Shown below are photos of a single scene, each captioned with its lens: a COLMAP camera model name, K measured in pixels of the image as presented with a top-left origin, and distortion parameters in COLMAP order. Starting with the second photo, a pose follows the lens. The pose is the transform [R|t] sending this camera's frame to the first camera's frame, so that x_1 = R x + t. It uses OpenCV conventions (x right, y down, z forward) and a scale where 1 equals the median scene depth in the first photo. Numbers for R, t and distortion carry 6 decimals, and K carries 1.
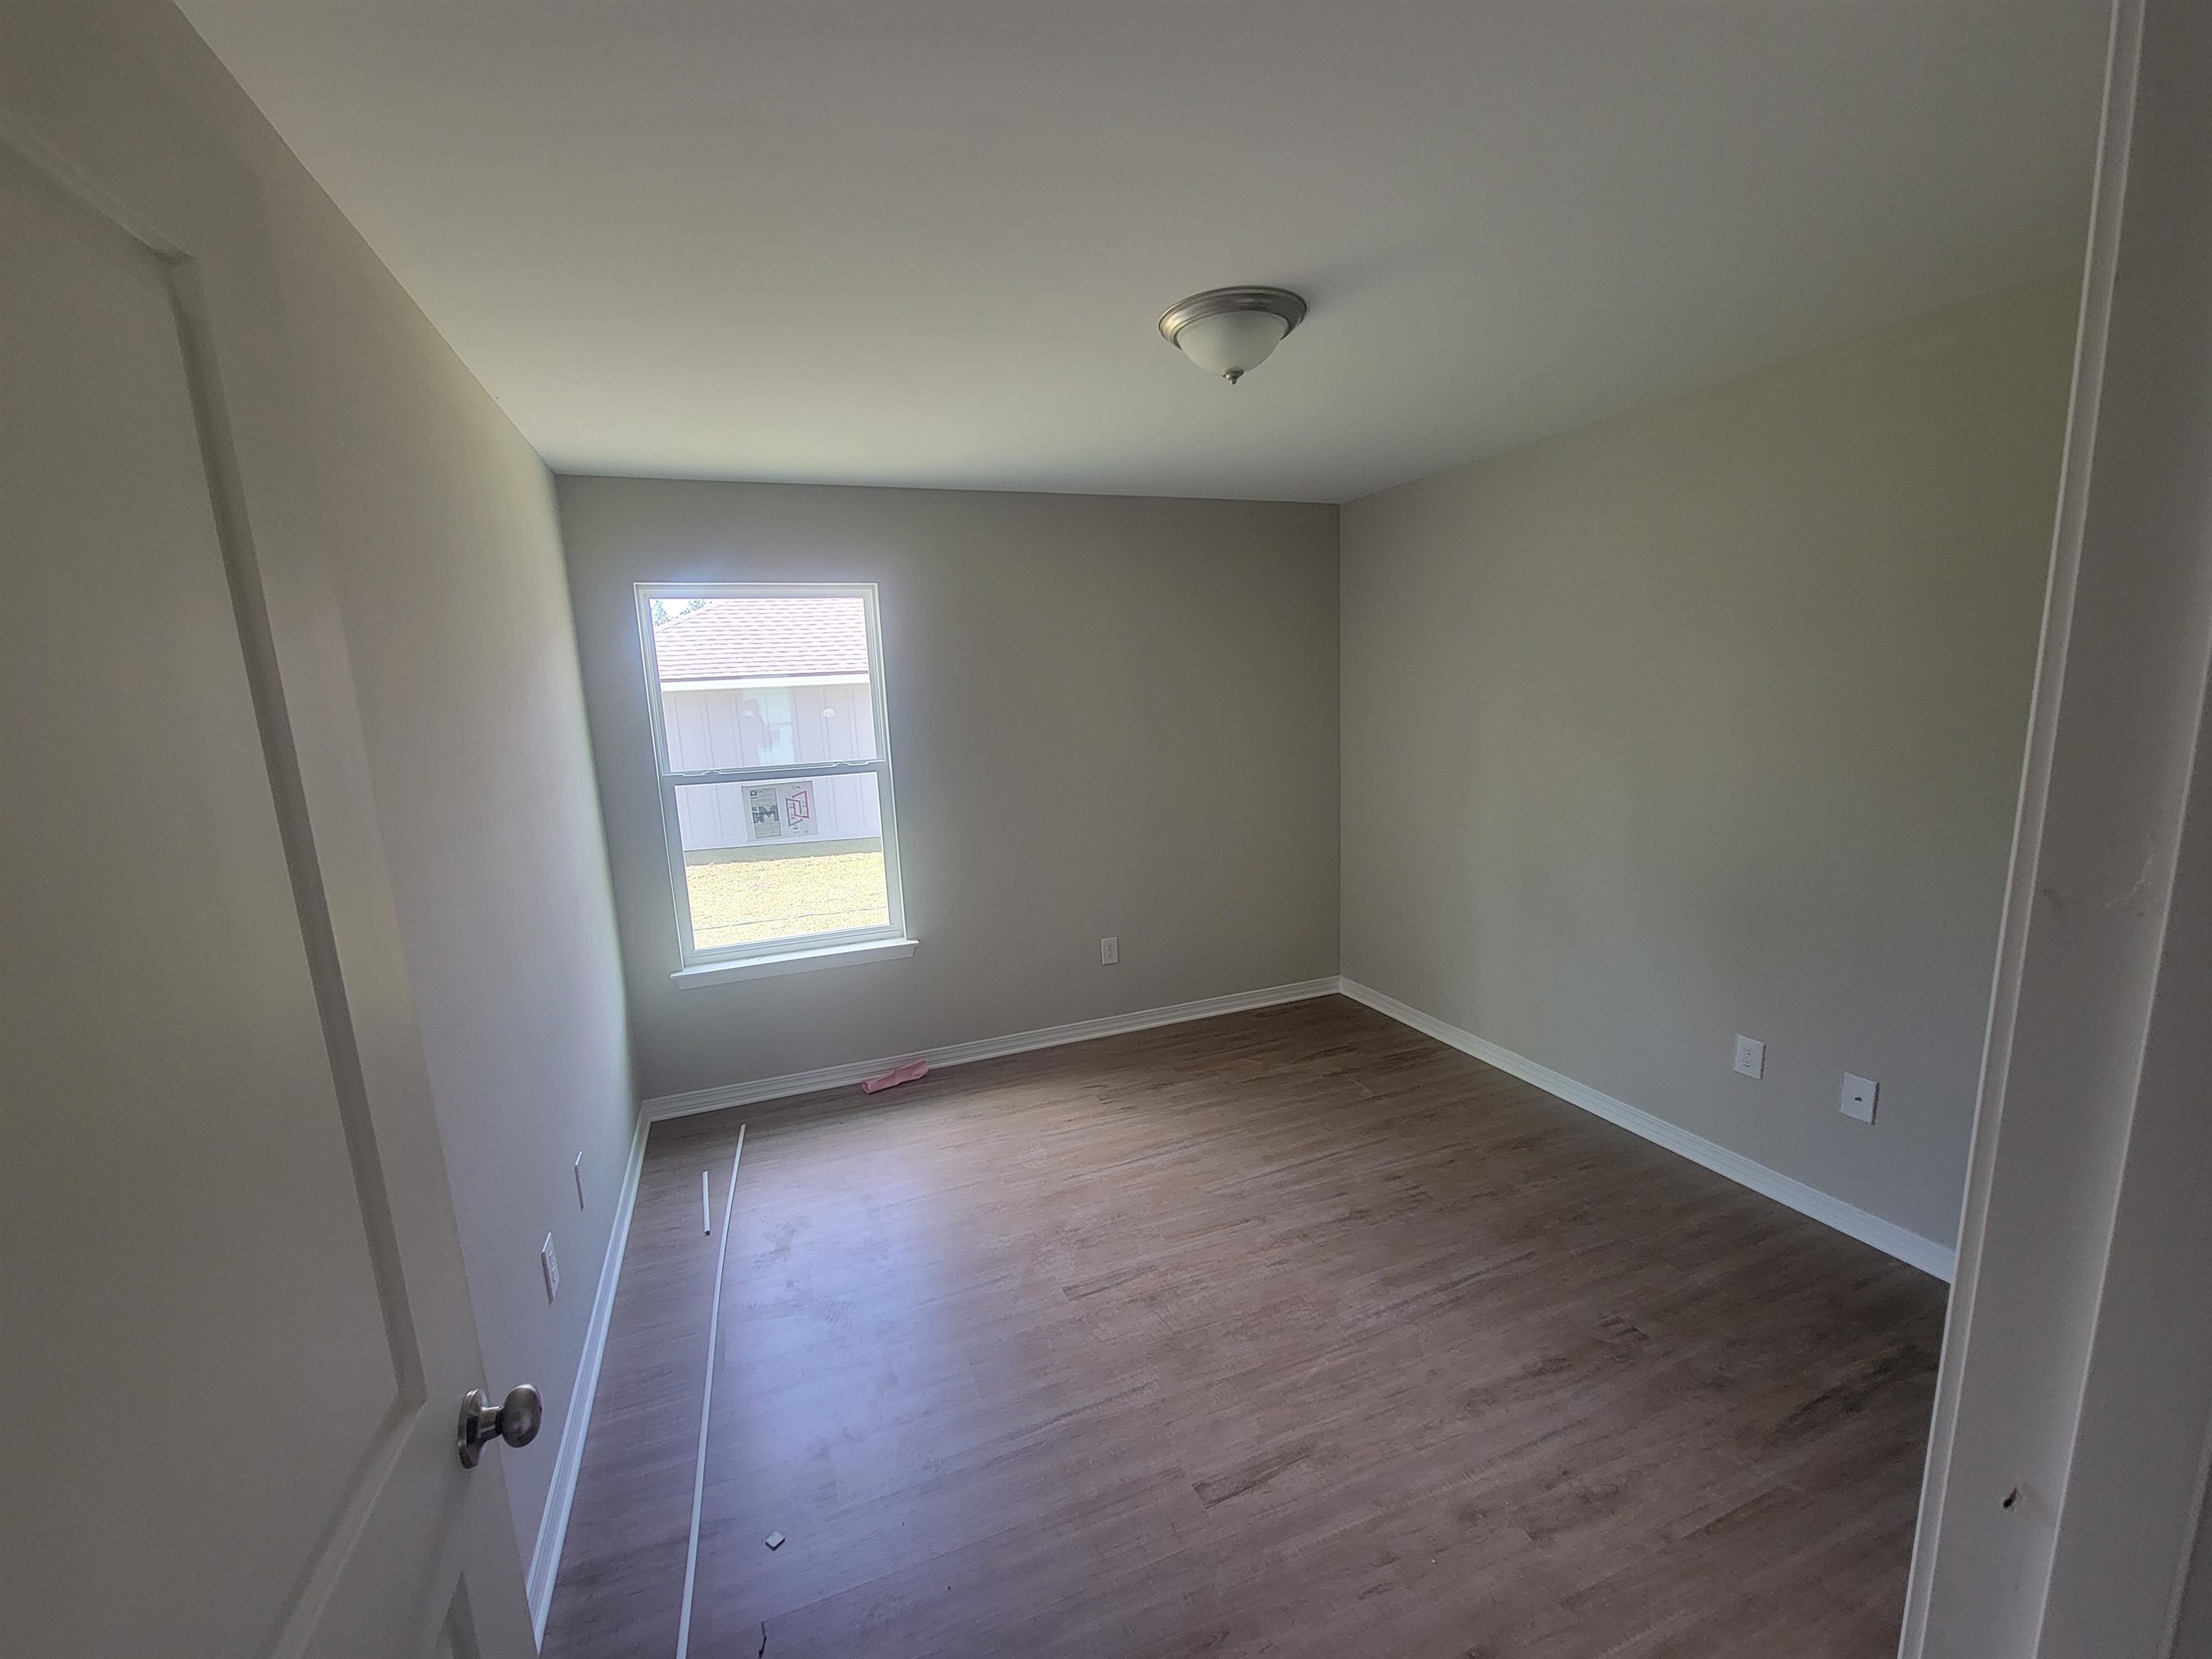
lens RADIAL K [[901.7, 0, 1097.4], [0, 901.7, 849.6], [0, 0, 1]] dist [-0.001598, 0.000022]
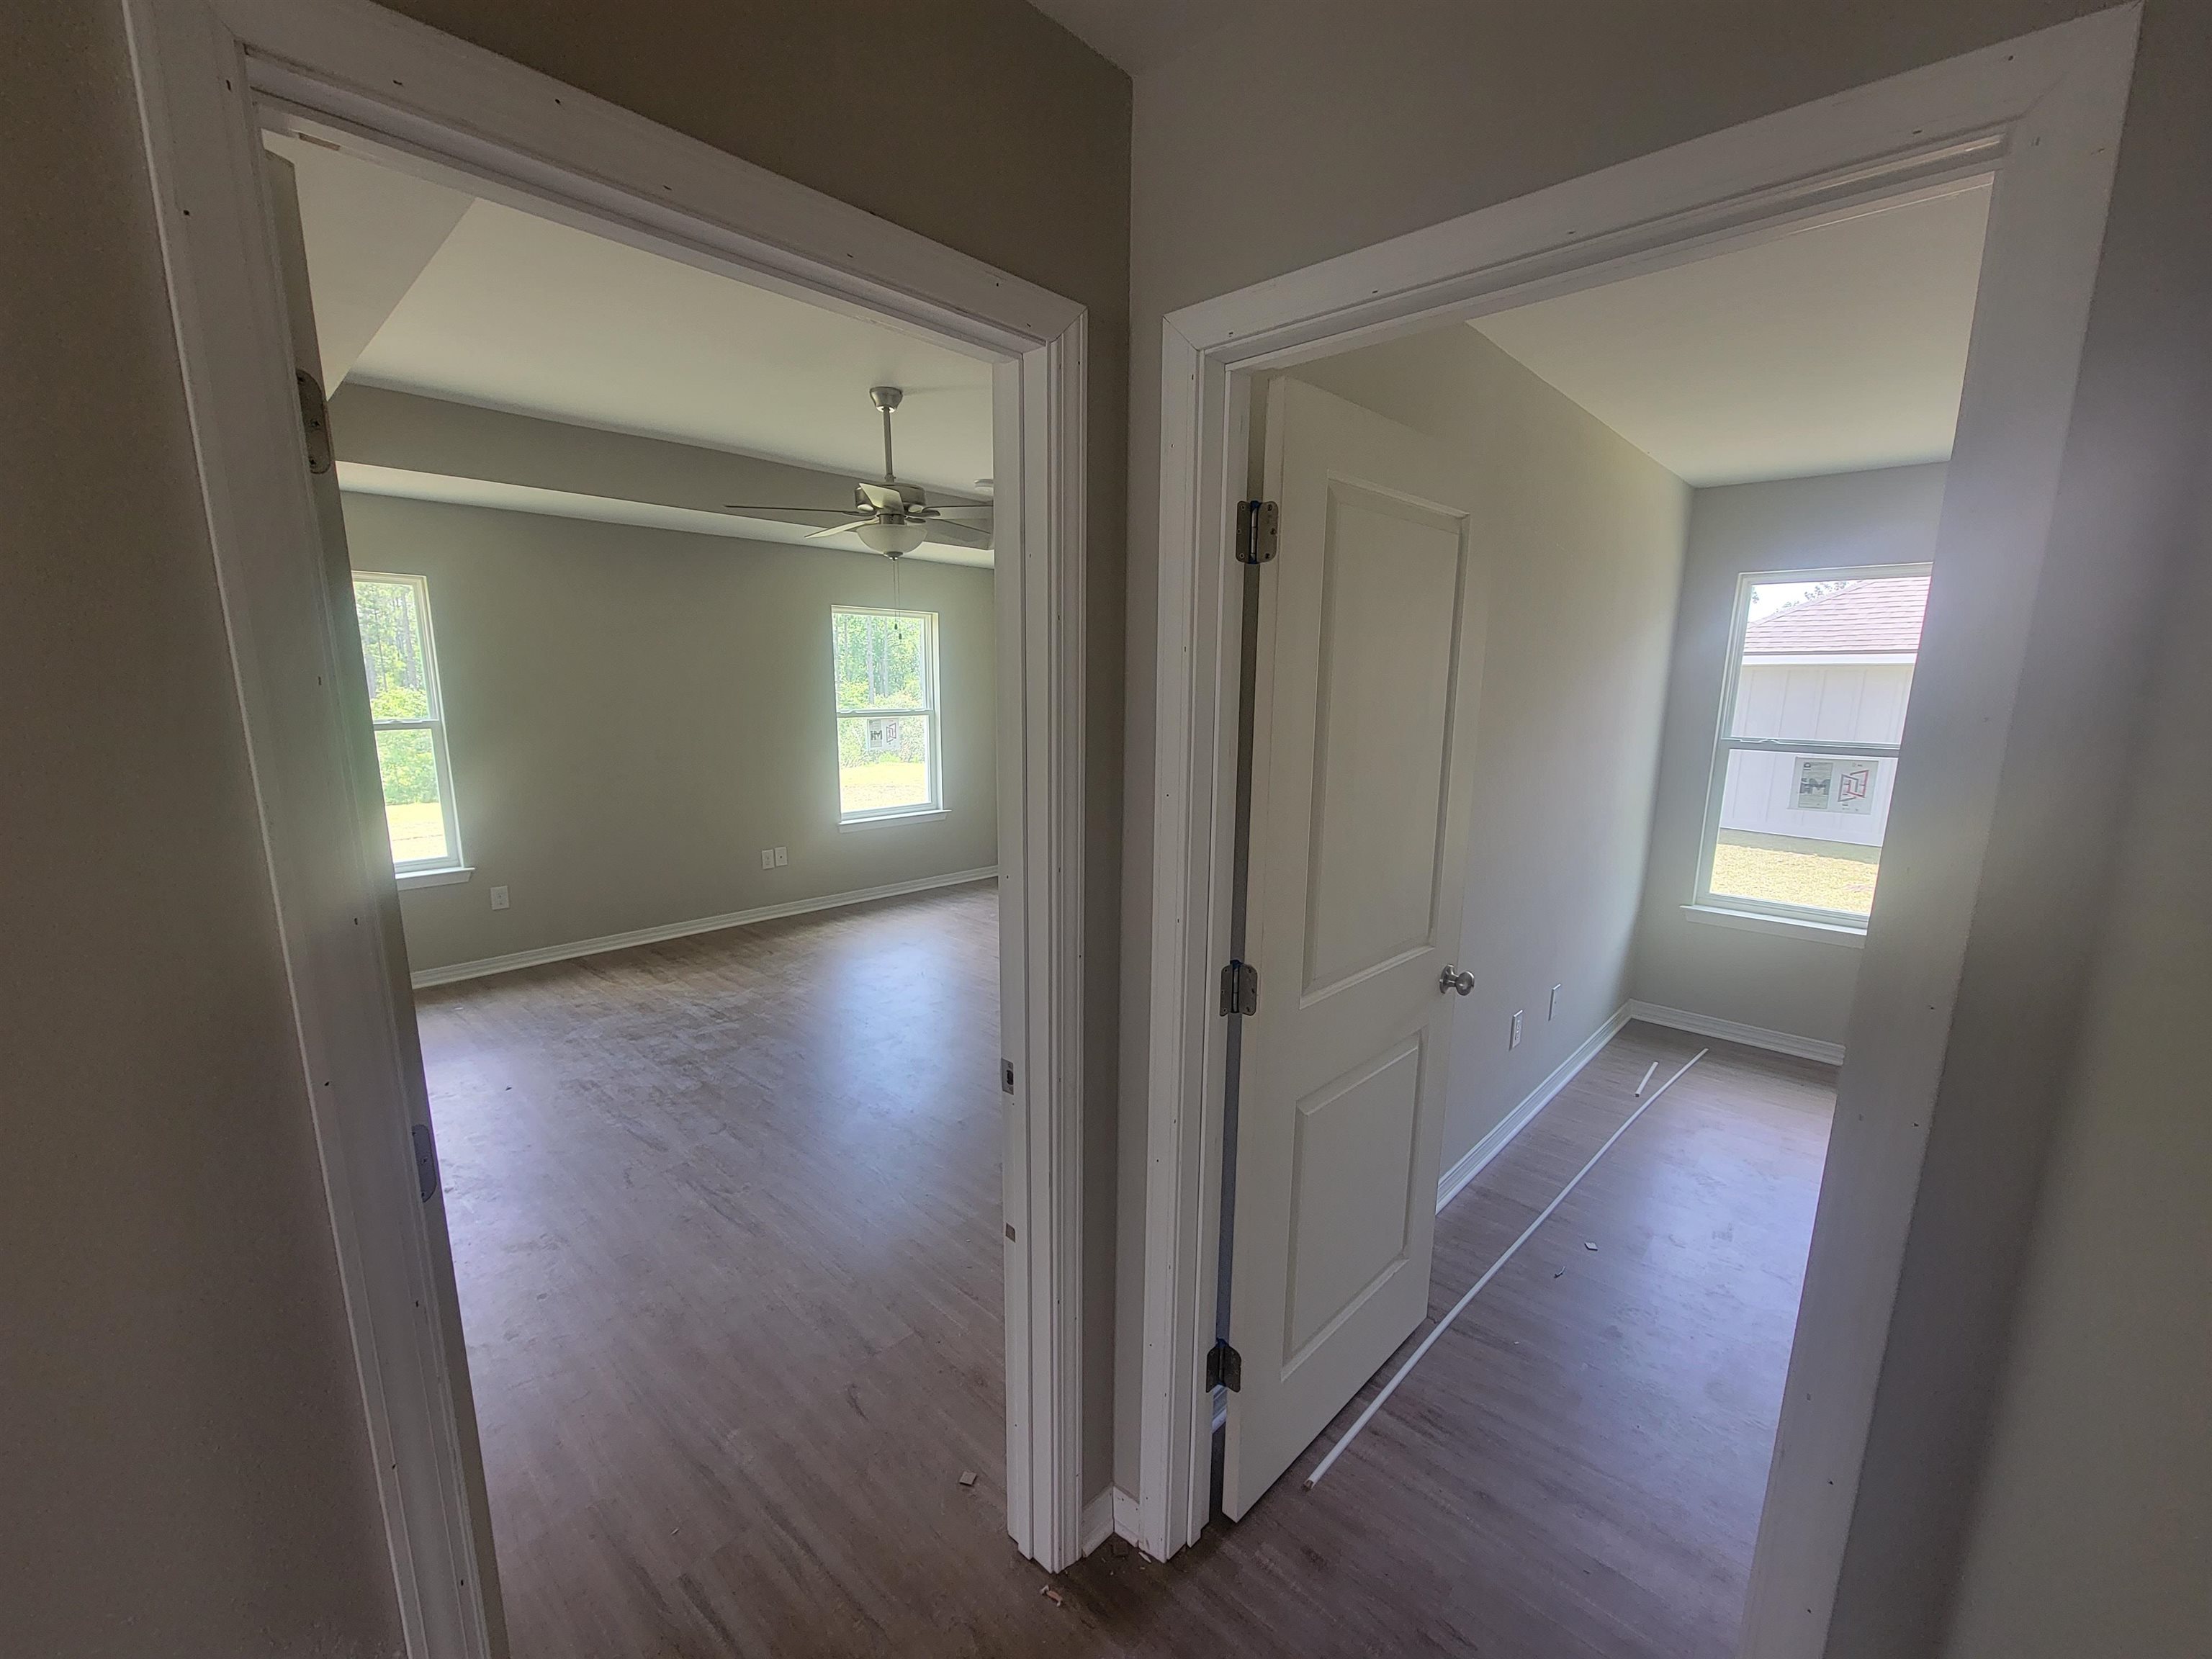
lens RADIAL K [[901.7, 0, 1097.4], [0, 901.7, 849.6], [0, 0, 1]] dist [-0.001598, 0.000022]
pose [[0.423584, 0.215297, -0.879900, 0.231986], [-0.196774, 0.970020, 0.142621, 0.049863], [0.884226, 0.112730, 0.453250, -0.226153]]
